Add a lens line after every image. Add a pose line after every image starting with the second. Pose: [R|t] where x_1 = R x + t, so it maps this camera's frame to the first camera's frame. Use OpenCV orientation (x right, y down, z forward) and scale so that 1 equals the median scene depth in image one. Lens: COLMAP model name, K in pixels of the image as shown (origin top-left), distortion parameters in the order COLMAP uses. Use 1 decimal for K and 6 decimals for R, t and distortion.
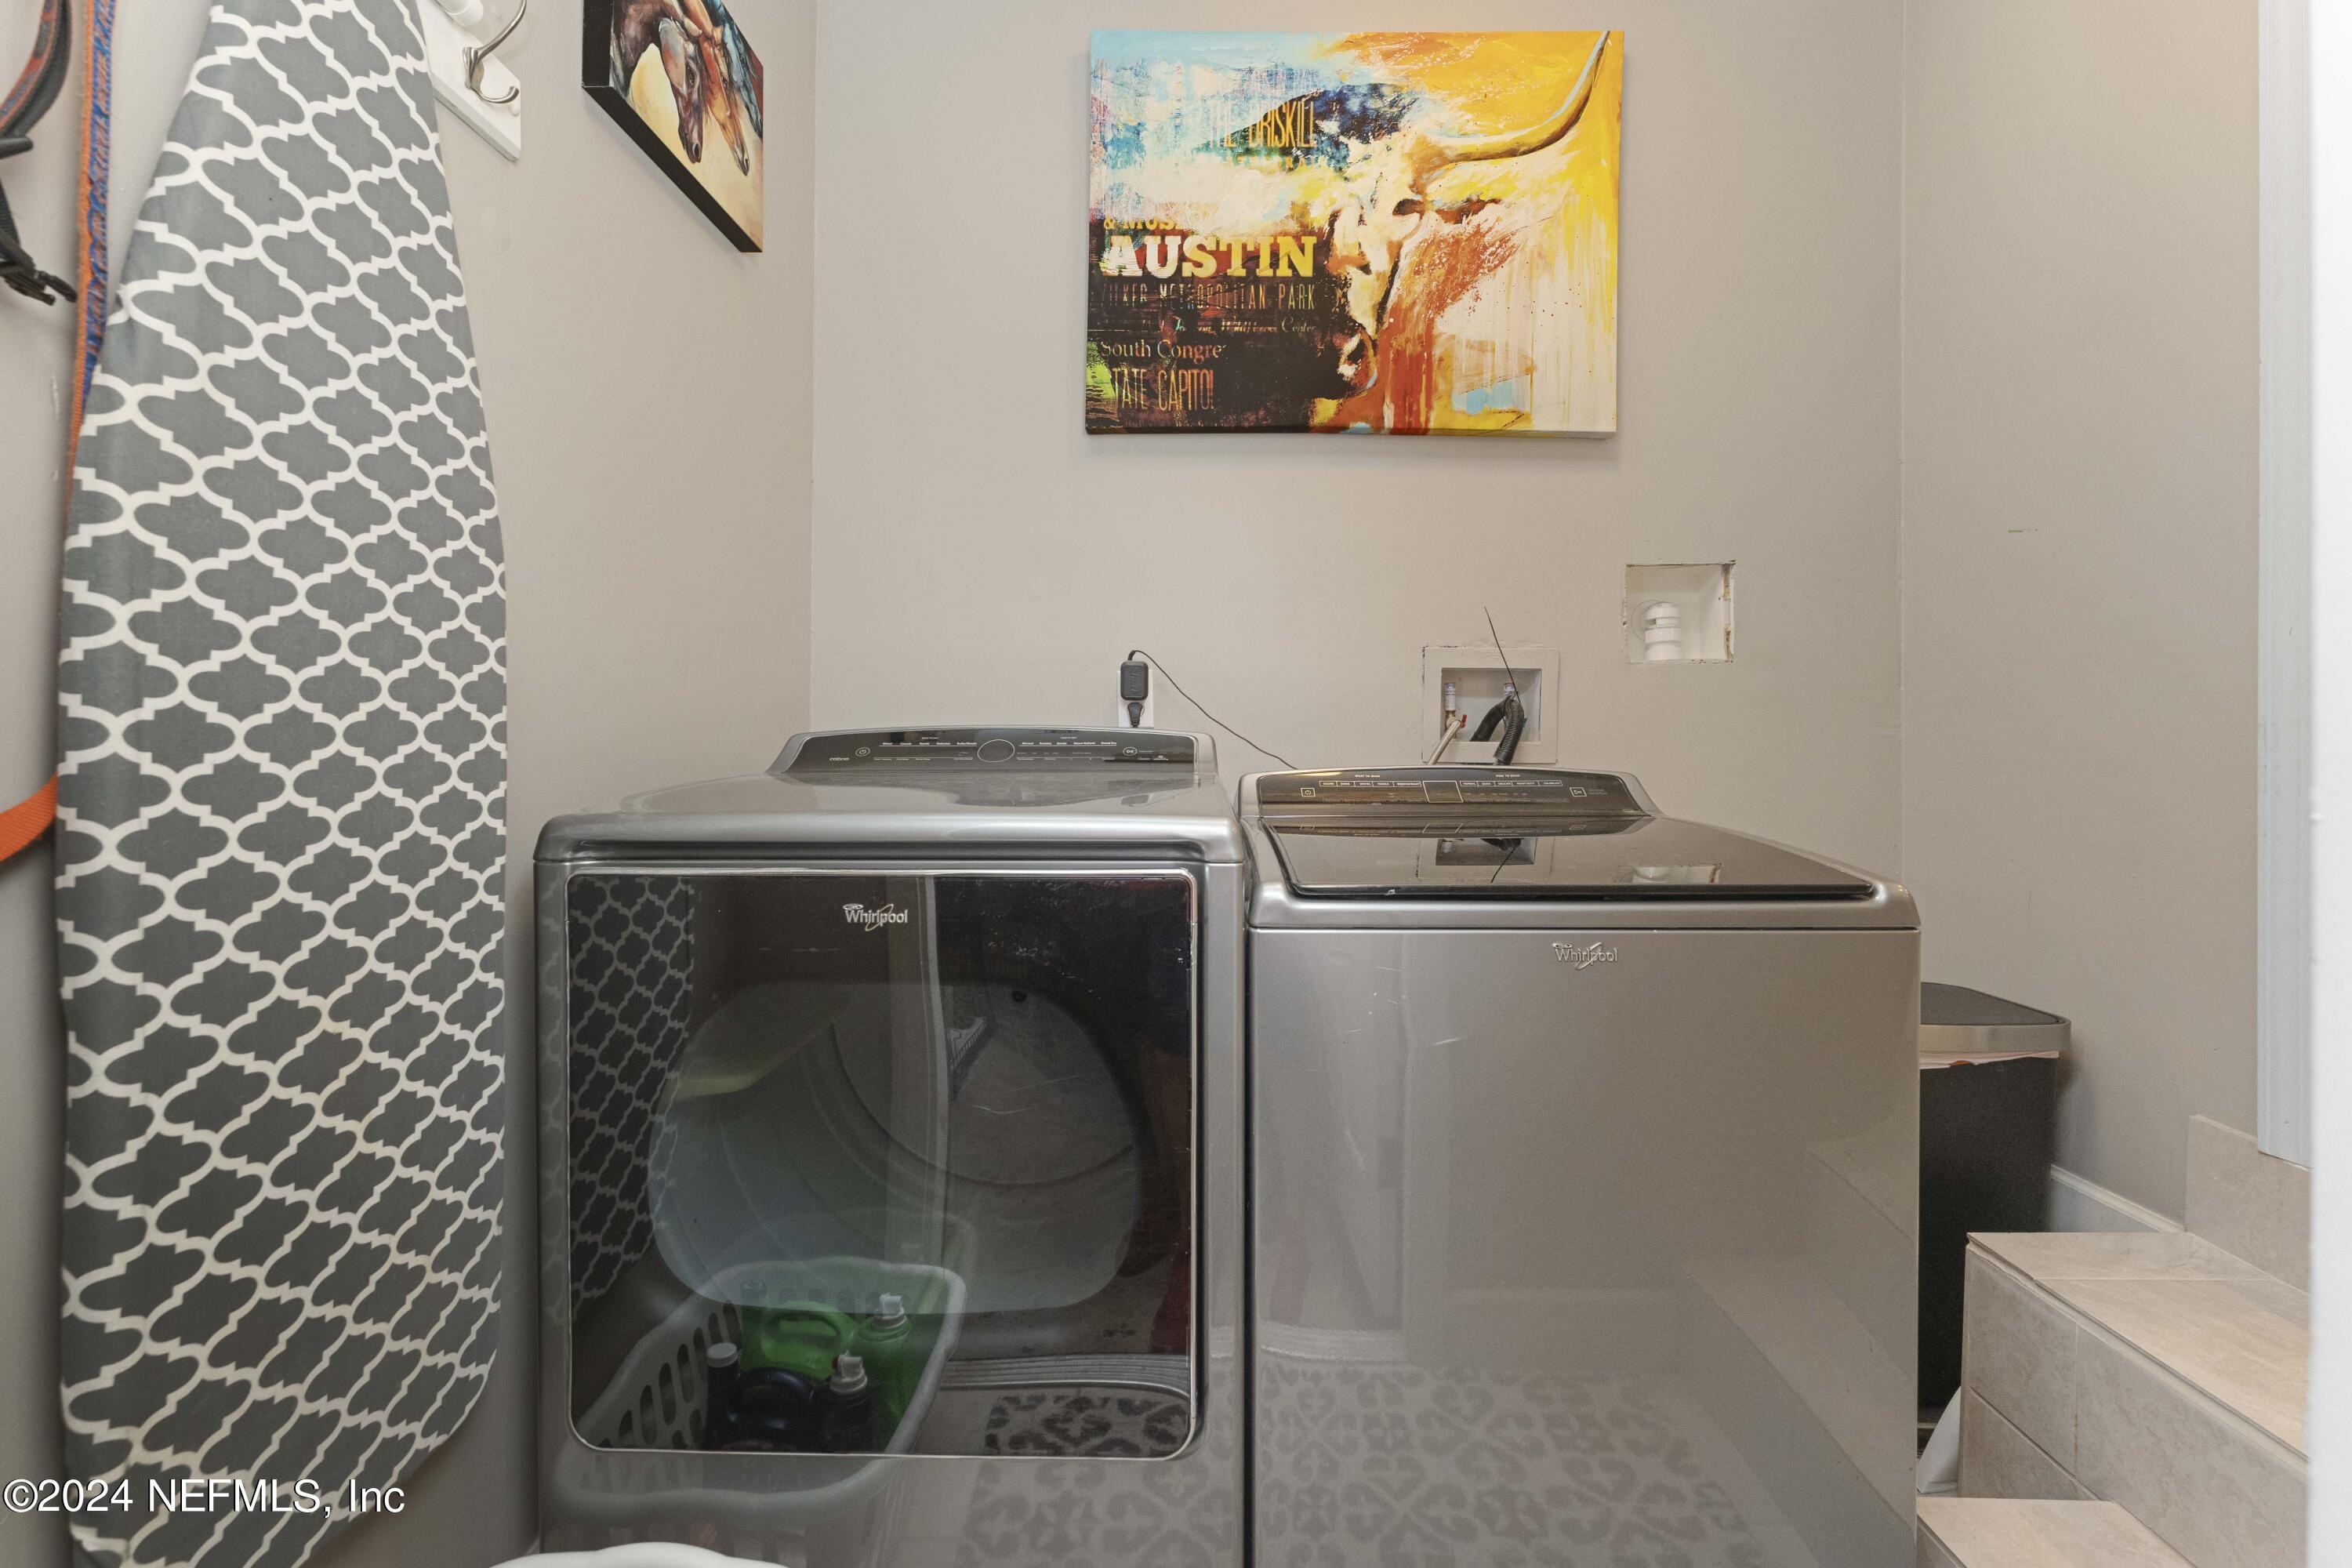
lens RADIAL K [[957.6, 0, 1173.9], [0, 957.6, 762.3], [0, 0, 1]] dist [0.000608, 0.000094]
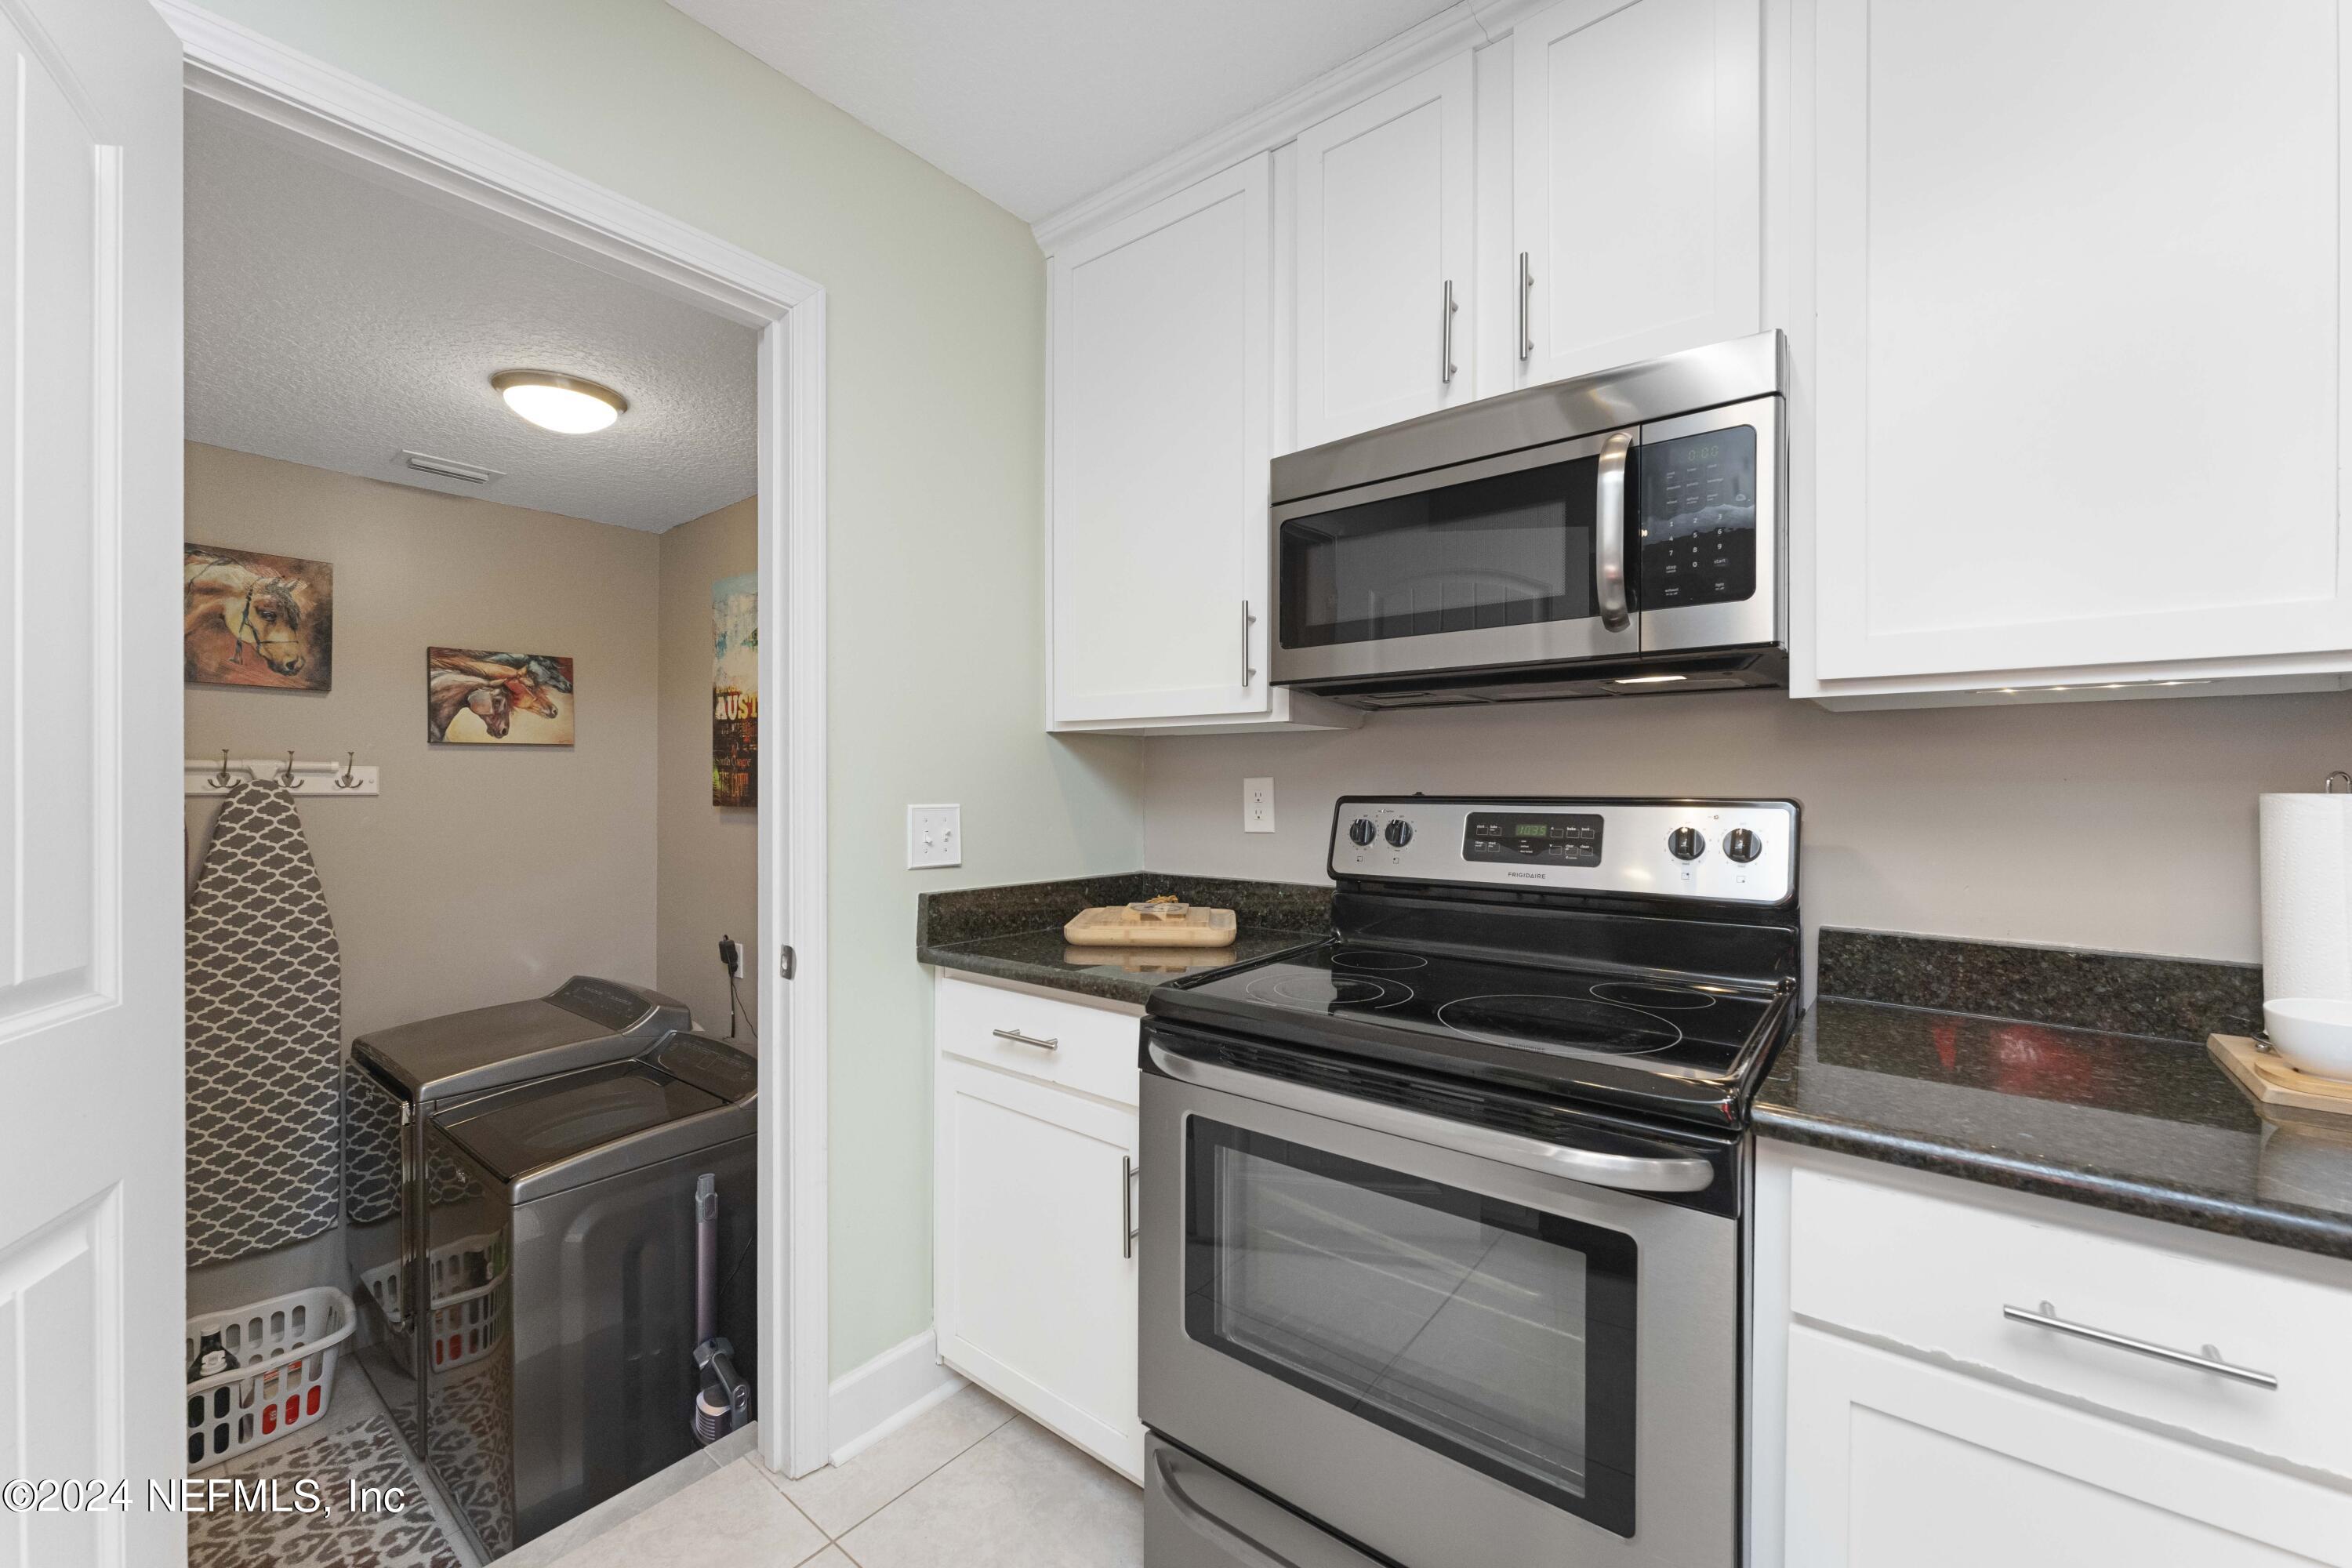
lens RADIAL K [[957.6, 0, 1170.2], [0, 957.6, 785.4], [0, 0, 1]] dist [0.000608, 0.000094]
pose [[0.777735, 0.005099, -0.628572, 1.679693], [-0.010298, 0.999936, -0.004630, -0.389922], [0.628508, 0.010074, 0.777738, 0.159858]]
